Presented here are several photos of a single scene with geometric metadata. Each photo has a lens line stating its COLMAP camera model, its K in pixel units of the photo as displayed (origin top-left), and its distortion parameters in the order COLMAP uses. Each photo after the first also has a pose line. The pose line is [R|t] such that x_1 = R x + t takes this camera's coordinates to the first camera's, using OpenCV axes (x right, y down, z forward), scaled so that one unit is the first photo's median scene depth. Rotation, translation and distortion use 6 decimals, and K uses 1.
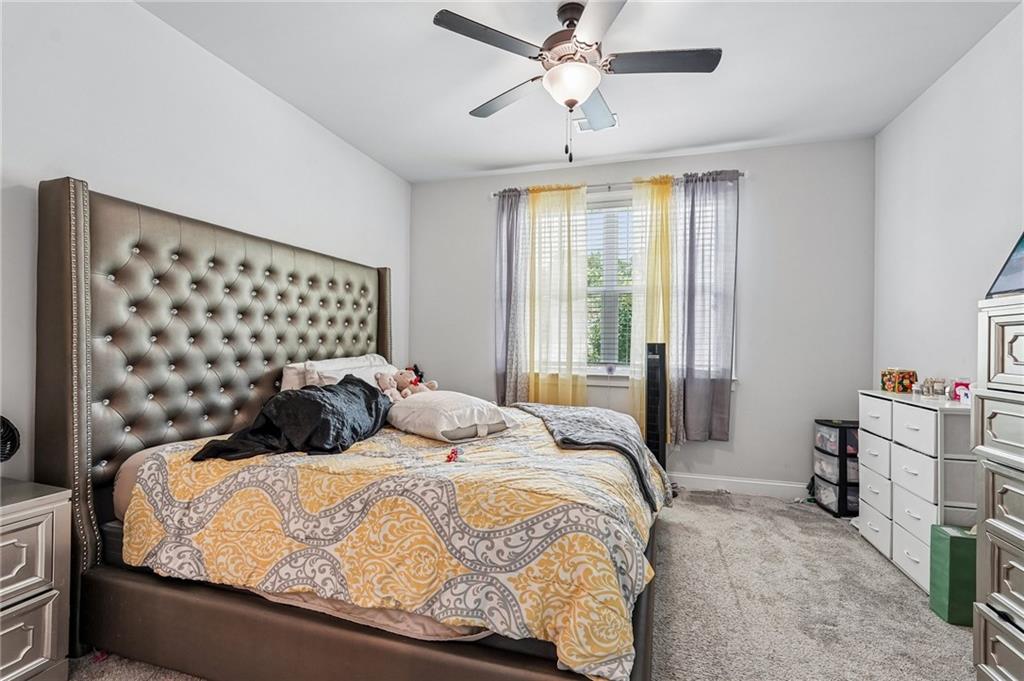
lens RADIAL K [[463.1, 0, 512.0], [0, 463.1, 340.5], [0, 0, 1]] dist [-0.002089, -0.000366]
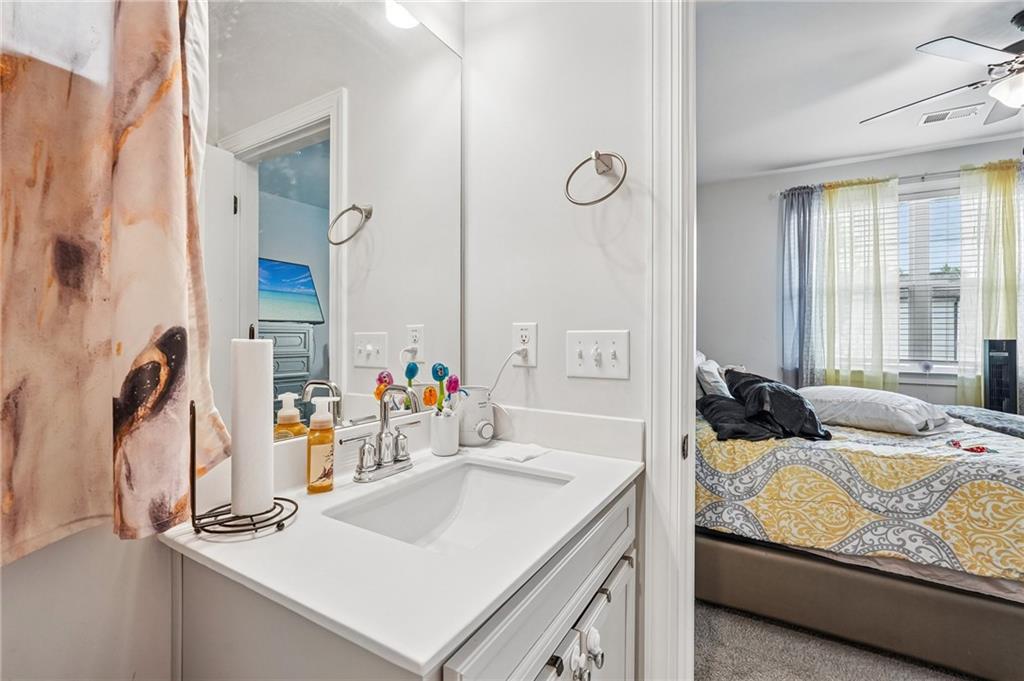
lens RADIAL K [[456.3, 0, 514.9], [0, 456.3, 342.9], [0, 0, 1]] dist [-0.002253, 0.001304]
pose [[0.974208, -0.000400, -0.225652, -0.602087], [0.003962, 0.999875, 0.015333, -0.008299], [0.225617, -0.015832, 0.974087, -0.173943]]
